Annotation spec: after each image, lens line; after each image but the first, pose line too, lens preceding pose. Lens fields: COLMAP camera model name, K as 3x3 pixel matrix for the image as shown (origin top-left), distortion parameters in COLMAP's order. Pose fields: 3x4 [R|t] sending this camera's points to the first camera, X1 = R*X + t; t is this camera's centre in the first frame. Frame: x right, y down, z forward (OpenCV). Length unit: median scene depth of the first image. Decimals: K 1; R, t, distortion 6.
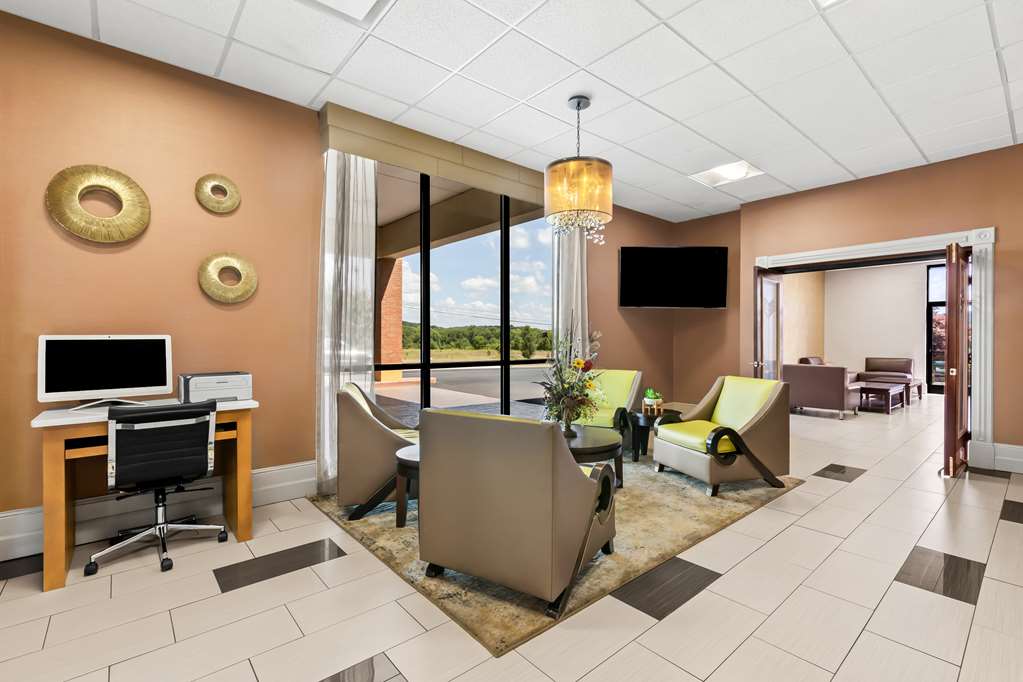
lens RADIAL K [[462.4, 0, 511.5], [0, 462.4, 341.0], [0, 0, 1]] dist [-0.000665, -0.000172]
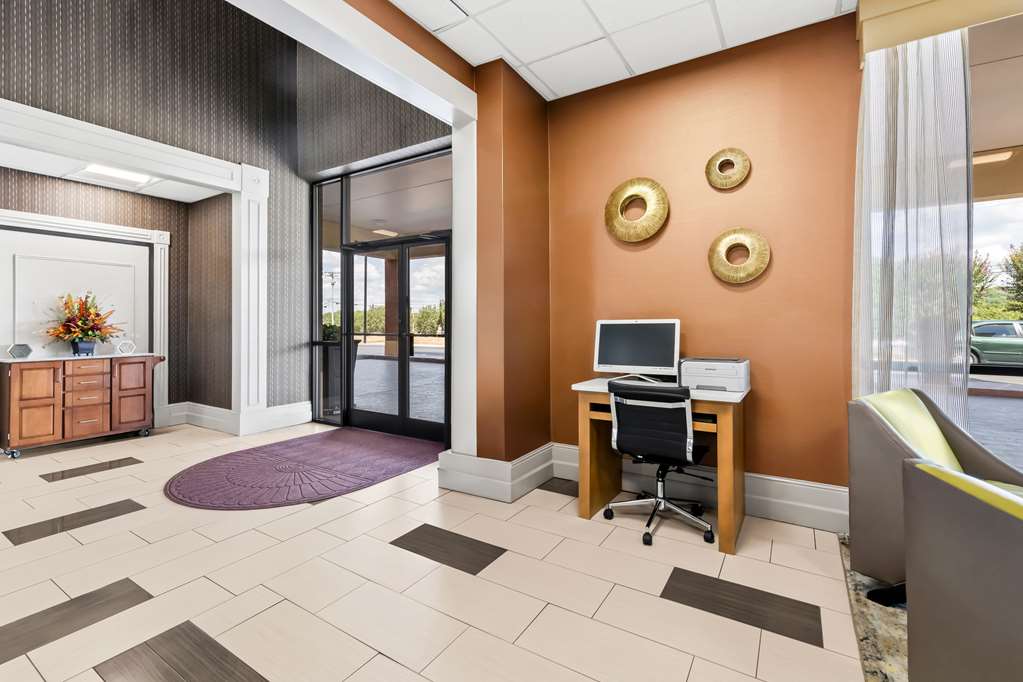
lens RADIAL K [[449.4, 0, 510.9], [0, 449.4, 318.2], [0, 0, 1]] dist [0.001378, -0.000245]
pose [[0.299027, -0.014736, -0.954131, 0.124423], [-0.001362, 0.999873, -0.015869, 0.001816], [0.954244, 0.006045, 0.298969, 0.360492]]
